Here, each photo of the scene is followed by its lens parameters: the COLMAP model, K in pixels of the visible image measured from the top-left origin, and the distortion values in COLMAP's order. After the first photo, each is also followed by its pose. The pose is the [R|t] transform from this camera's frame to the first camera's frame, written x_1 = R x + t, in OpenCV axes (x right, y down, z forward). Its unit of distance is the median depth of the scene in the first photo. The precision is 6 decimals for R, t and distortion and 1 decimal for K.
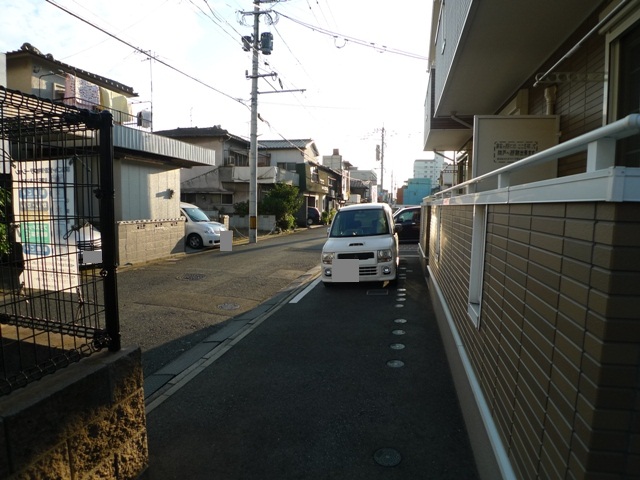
lens RADIAL K [[352.1, 0, 320.0], [0, 352.1, 240.0], [0, 0, 1]] dist [-0.081653, 0.015241]
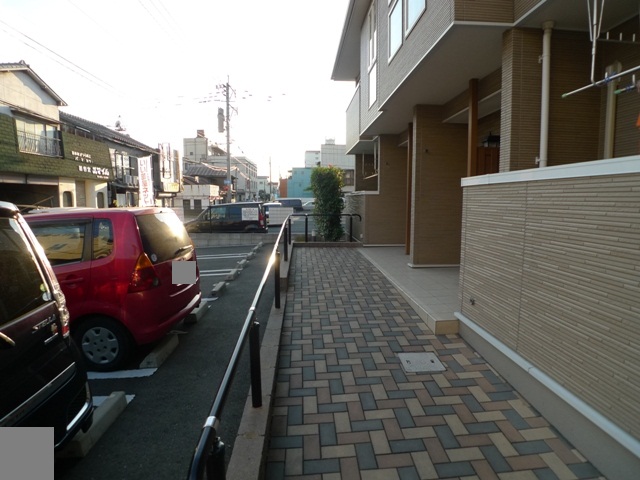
lens RADIAL K [[352.1, 0, 320.0], [0, 352.1, 240.0], [0, 0, 1]] dist [-0.081653, 0.015241]
pose [[0.958576, -0.045099, 0.281245, 0.149008], [0.039789, 0.998906, 0.024567, -0.029385], [-0.282046, -0.012359, 0.959321, 0.304389]]
